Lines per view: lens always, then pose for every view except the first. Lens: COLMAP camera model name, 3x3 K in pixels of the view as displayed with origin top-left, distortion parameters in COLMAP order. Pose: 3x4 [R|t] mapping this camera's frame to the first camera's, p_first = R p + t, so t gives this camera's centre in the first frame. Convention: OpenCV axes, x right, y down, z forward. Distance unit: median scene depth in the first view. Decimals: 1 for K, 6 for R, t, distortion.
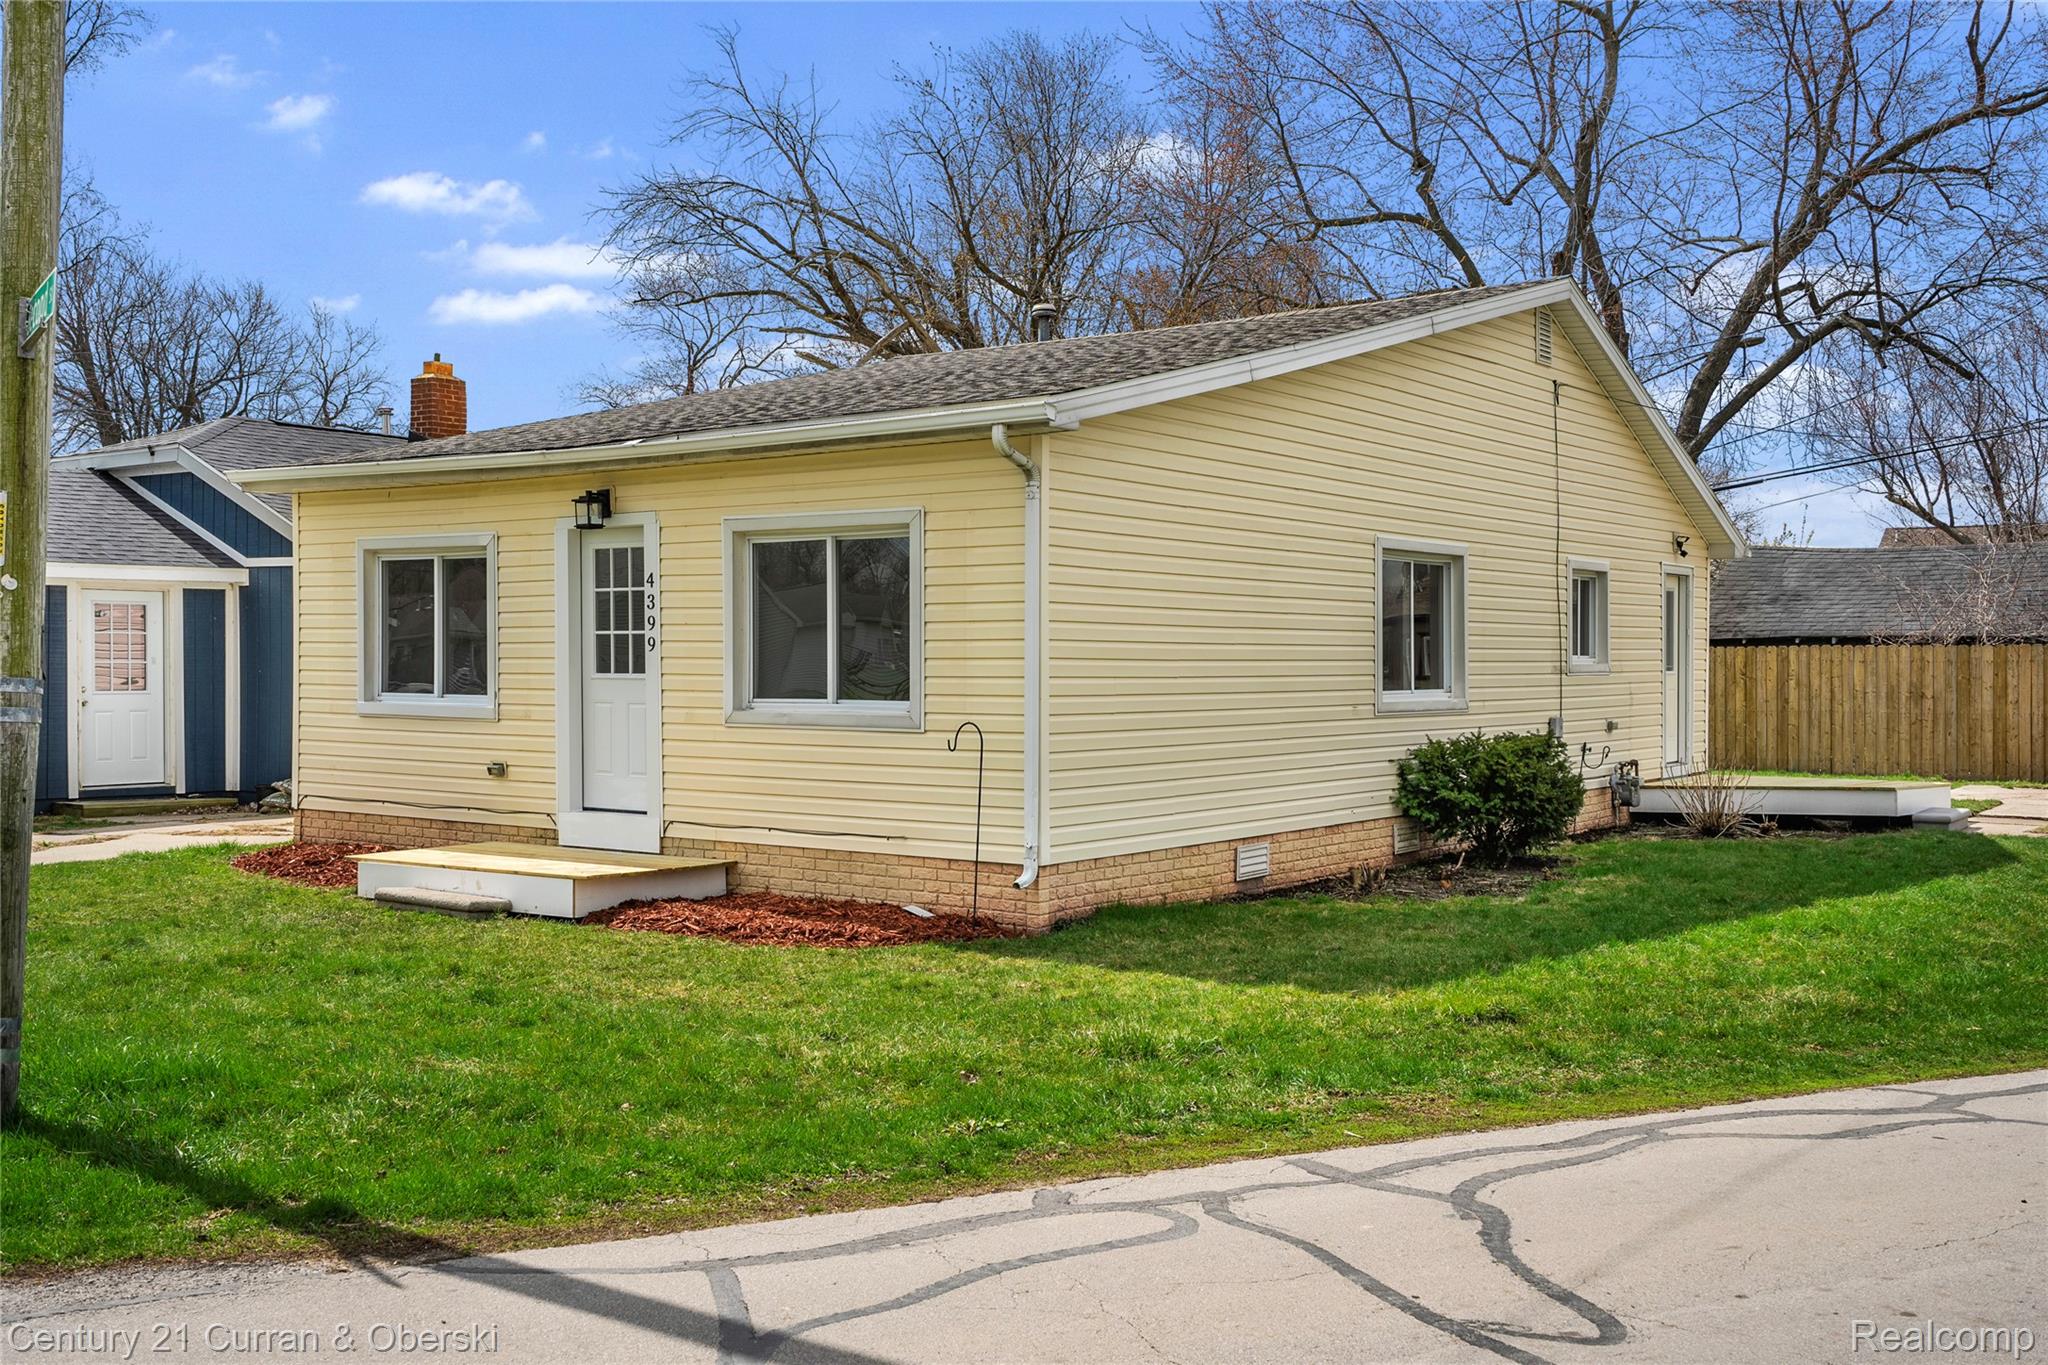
lens RADIAL K [[2029.8, 0, 1024.0], [0, 2029.8, 682.5], [0, 0, 1]] dist [0.081024, 0.006990]
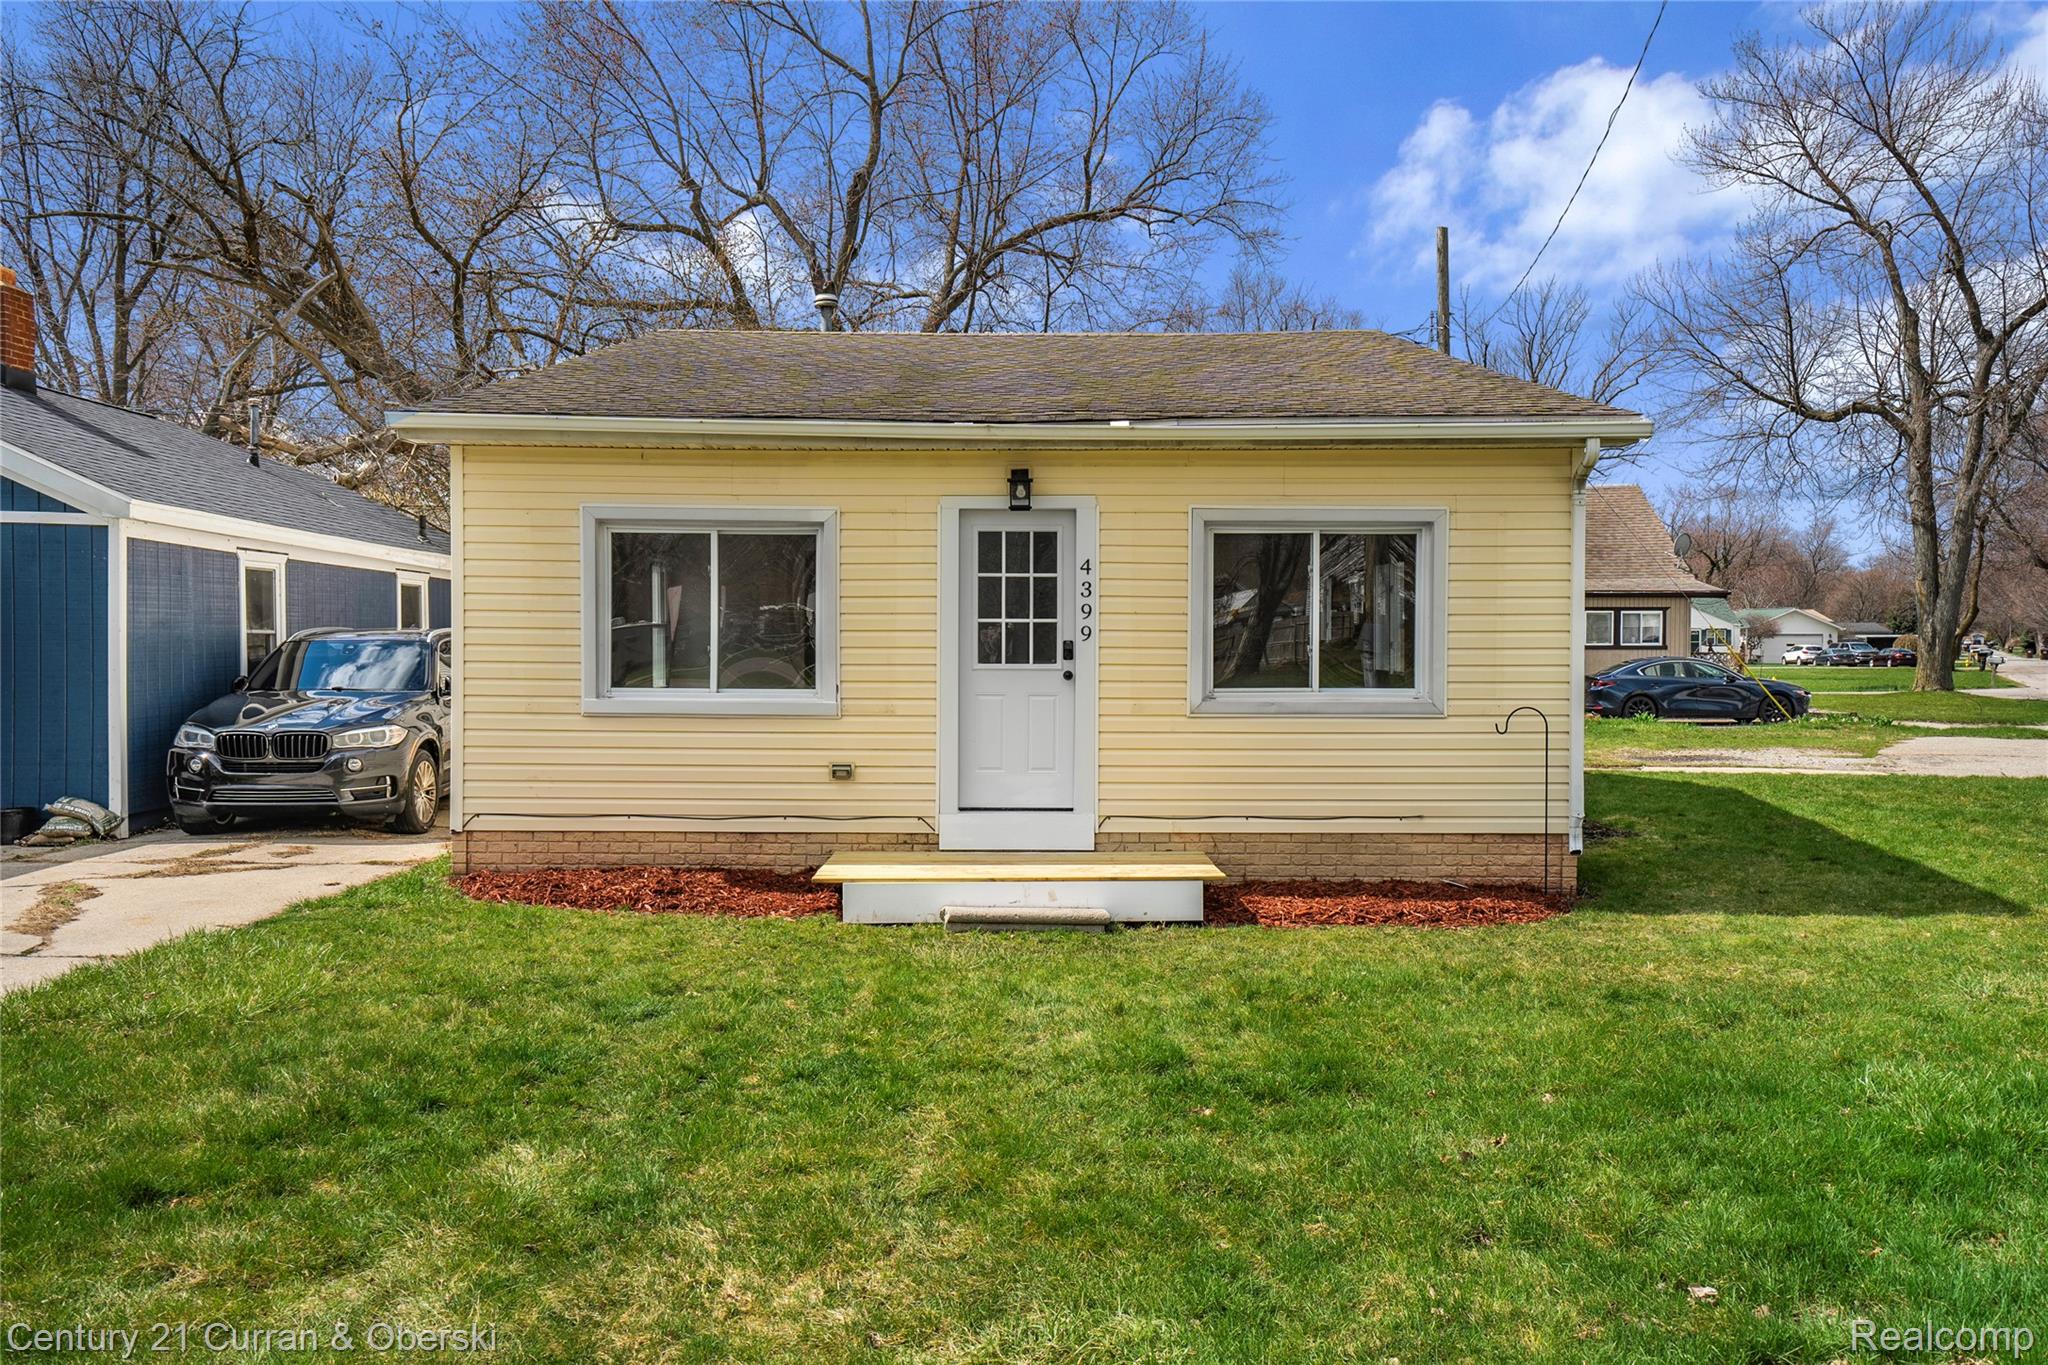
lens RADIAL K [[1804.4, 0, 1024.0], [0, 1804.4, 682.5], [0, 0, 1]] dist [0.036183, 0.001582]
pose [[0.789196, -0.016337, 0.613925, -0.712617], [0.005879, 0.999801, 0.019047, -0.011776], [-0.614114, -0.011423, 0.789135, 0.337492]]
